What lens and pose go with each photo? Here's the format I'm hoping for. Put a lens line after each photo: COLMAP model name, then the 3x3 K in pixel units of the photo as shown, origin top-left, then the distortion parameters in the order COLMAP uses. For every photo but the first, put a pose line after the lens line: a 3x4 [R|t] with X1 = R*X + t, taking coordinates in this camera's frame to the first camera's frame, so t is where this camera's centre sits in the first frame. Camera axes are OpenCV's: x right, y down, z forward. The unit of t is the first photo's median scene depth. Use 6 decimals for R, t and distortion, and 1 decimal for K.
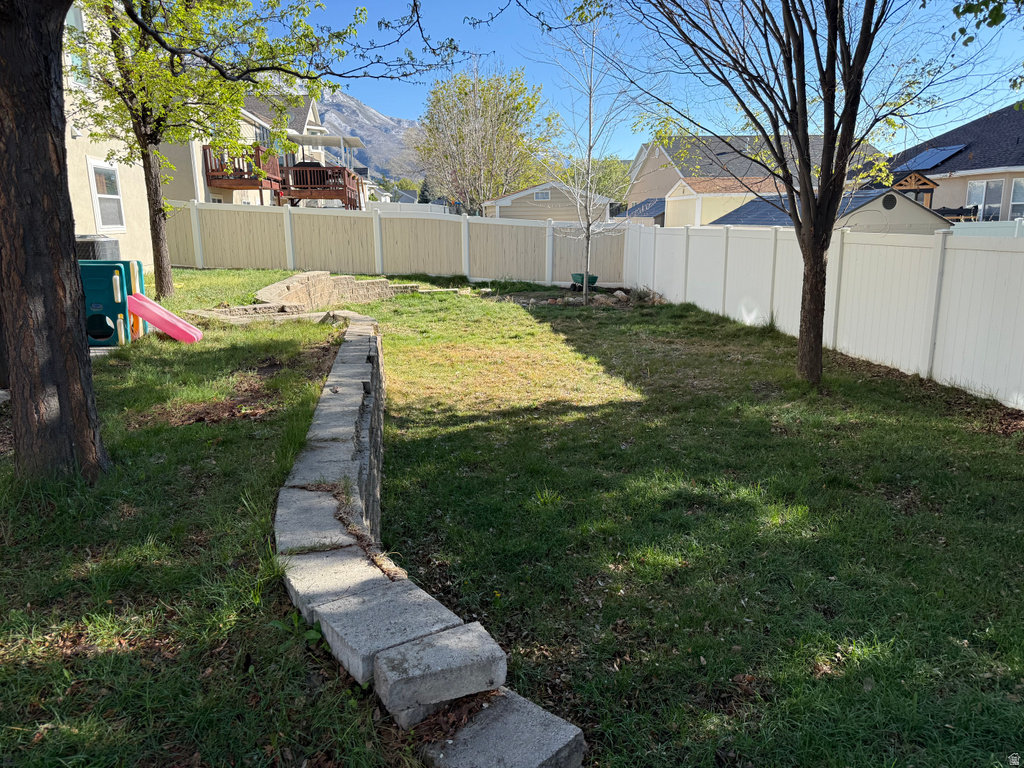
lens RADIAL K [[722.6, 0, 516.2], [0, 722.6, 391.2], [0, 0, 1]] dist [0.031117, -0.005083]
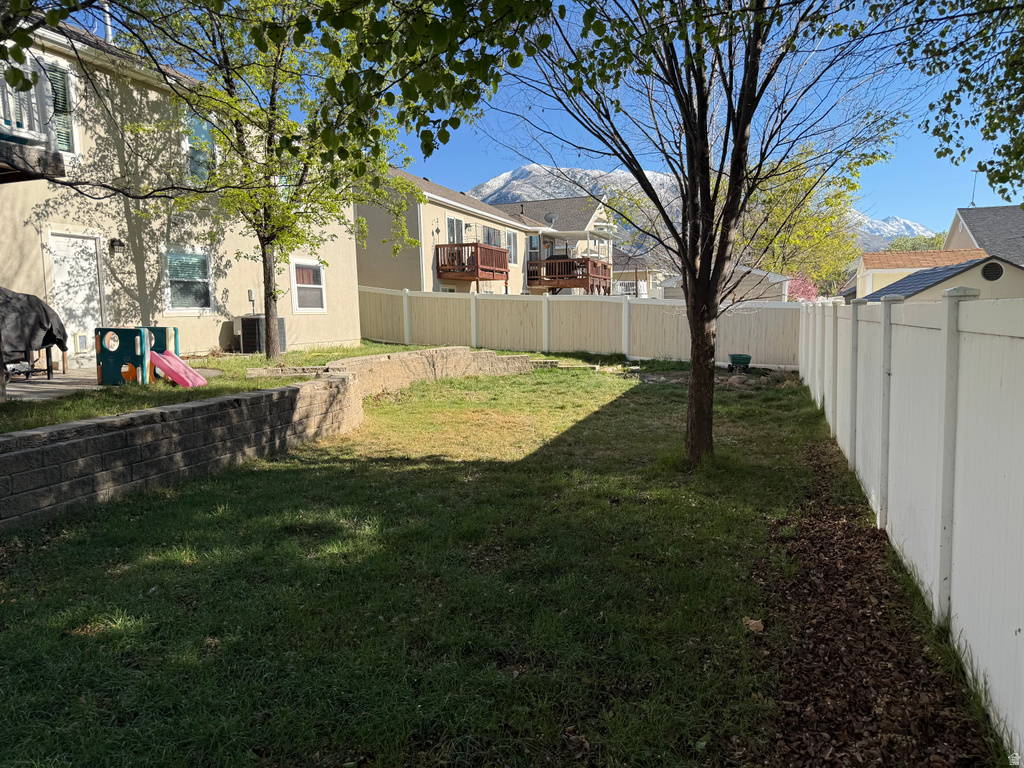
lens RADIAL K [[722.6, 0, 517.5], [0, 722.6, 380.4], [0, 0, 1]] dist [0.031117, -0.005083]
pose [[0.902183, 0.031170, -0.430225, 0.239354], [-0.088156, 0.989658, -0.113163, 0.006367], [0.422249, 0.140021, 0.895601, 0.024240]]
